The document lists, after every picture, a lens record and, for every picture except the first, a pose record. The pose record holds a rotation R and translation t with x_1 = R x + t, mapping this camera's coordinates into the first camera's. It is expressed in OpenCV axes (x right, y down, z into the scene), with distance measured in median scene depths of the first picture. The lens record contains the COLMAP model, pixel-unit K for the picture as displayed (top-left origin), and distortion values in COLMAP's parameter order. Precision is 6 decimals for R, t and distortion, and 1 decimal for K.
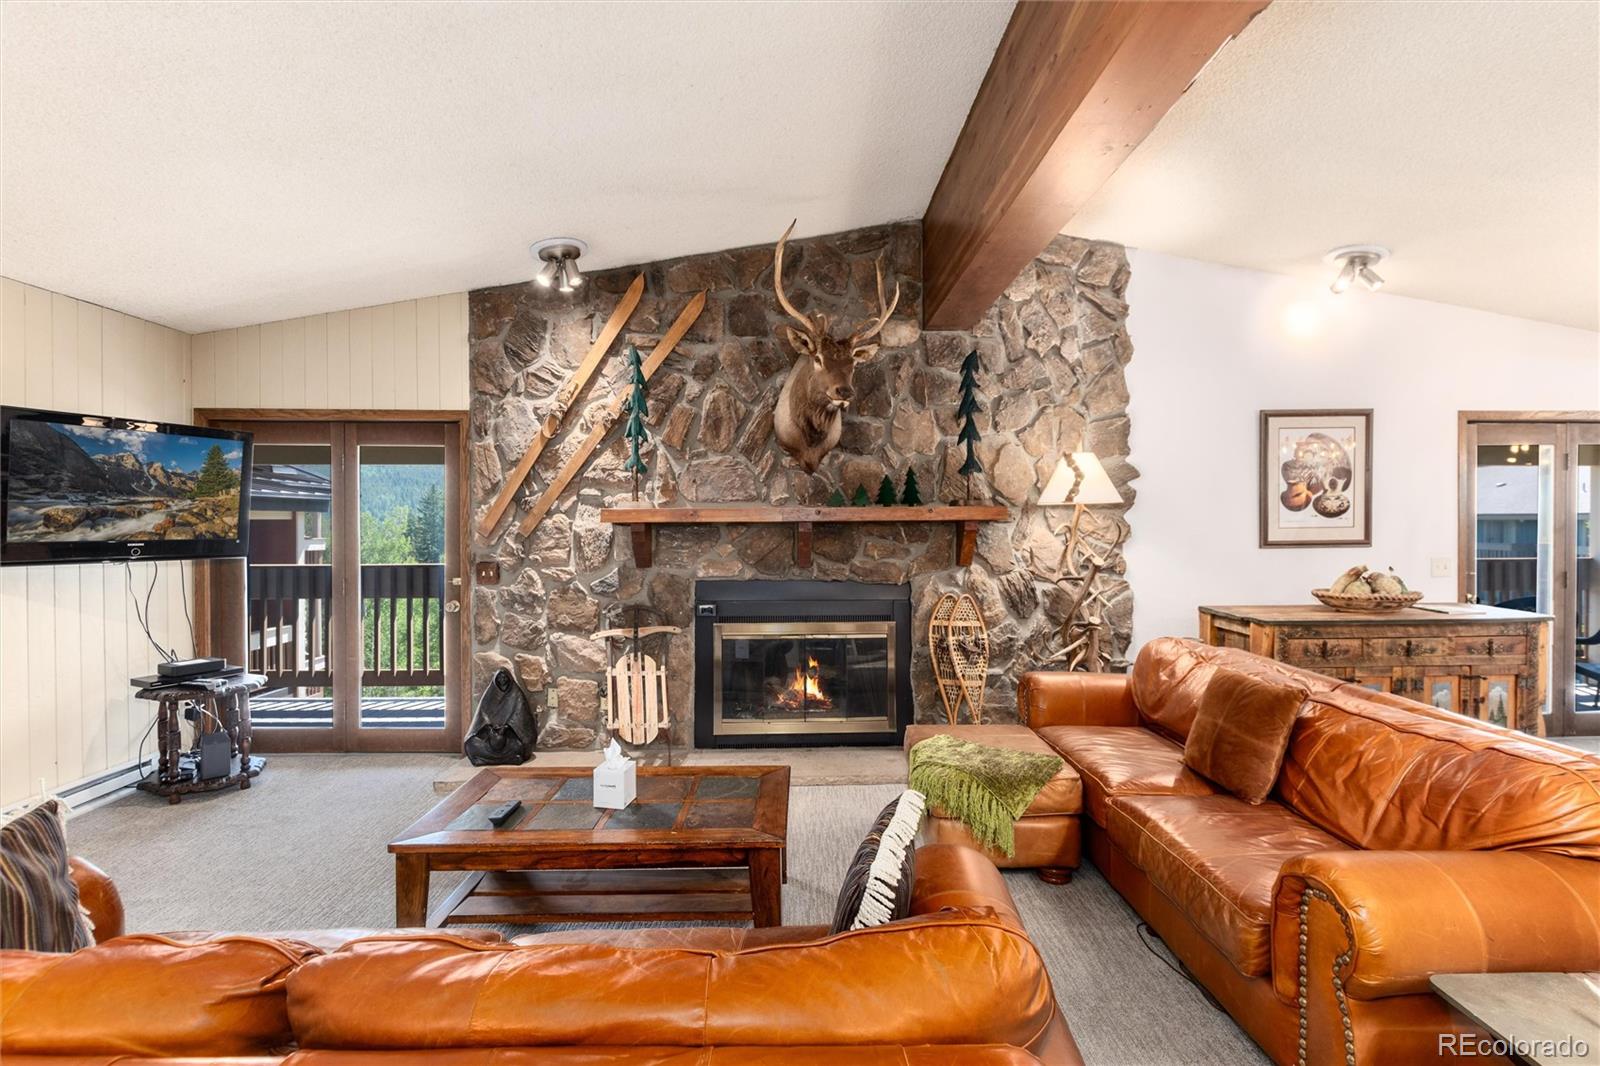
lens RADIAL K [[740.5, 0, 802.8], [0, 740.5, 529.8], [0, 0, 1]] dist [0.002012, -0.000462]
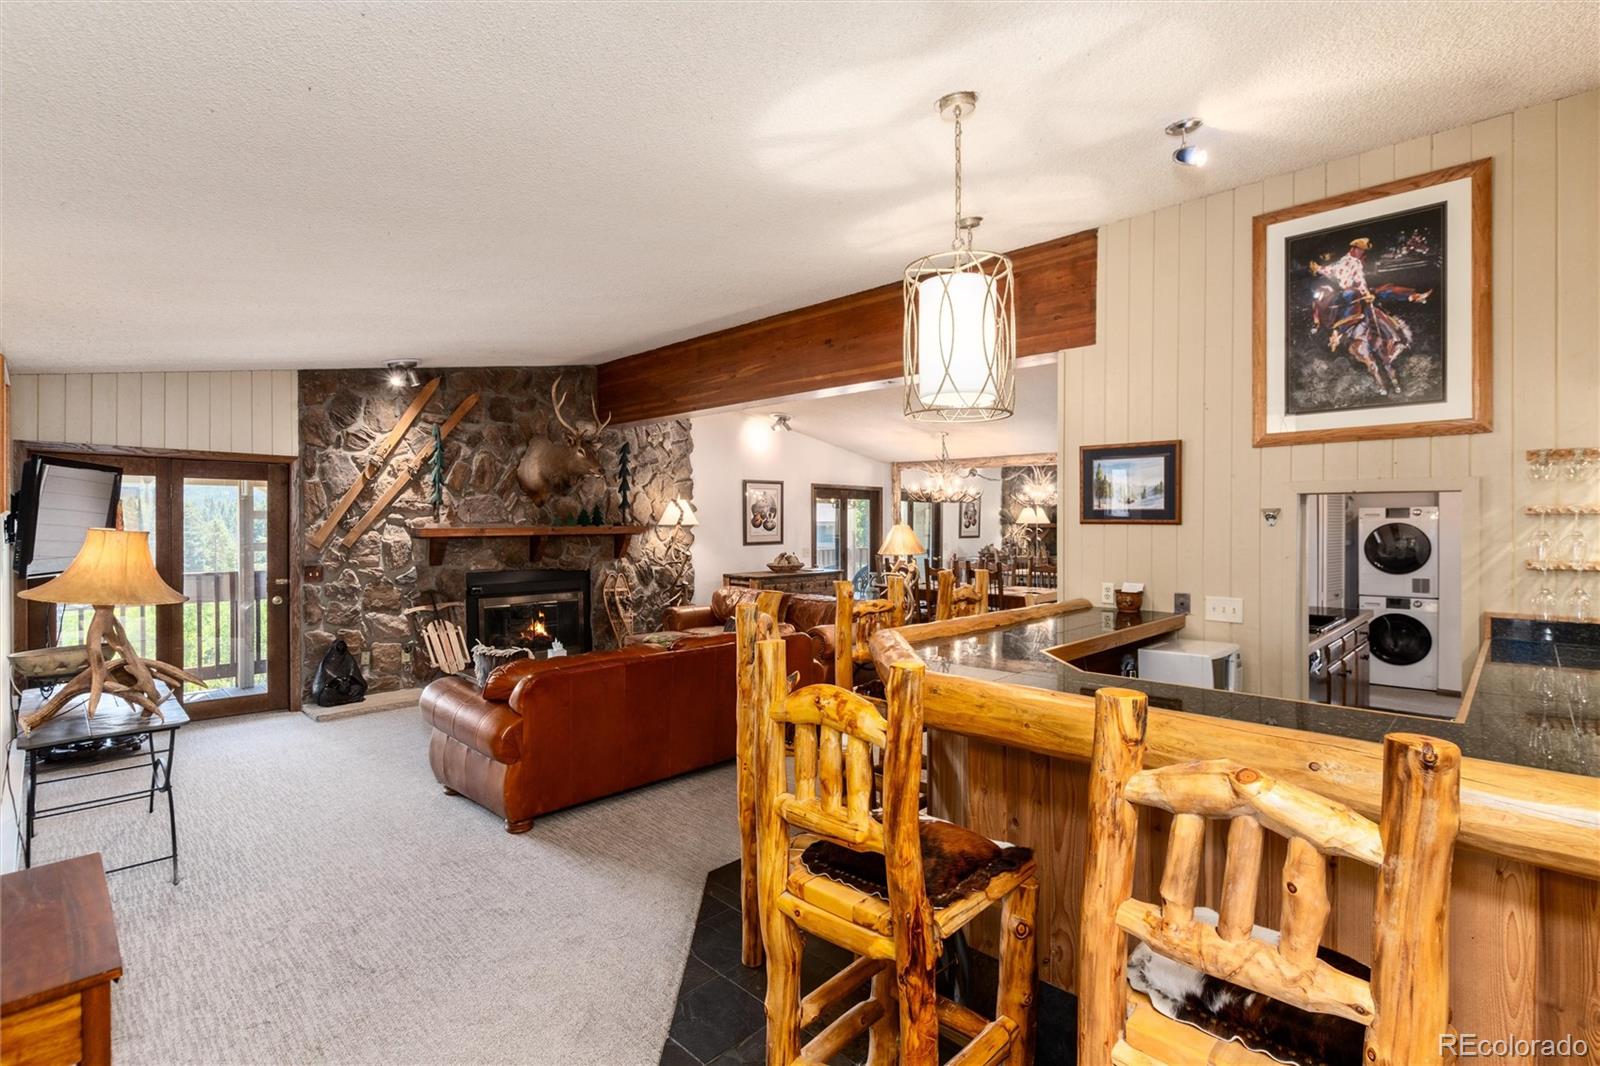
lens RADIAL K [[740.5, 0, 811.4], [0, 740.5, 528.1], [0, 0, 1]] dist [0.002012, -0.000462]
pose [[0.715475, -0.002556, 0.698634, -0.730503], [0.007432, 0.999965, -0.003953, -0.015294], [-0.698599, 0.008021, 0.715469, -0.650520]]
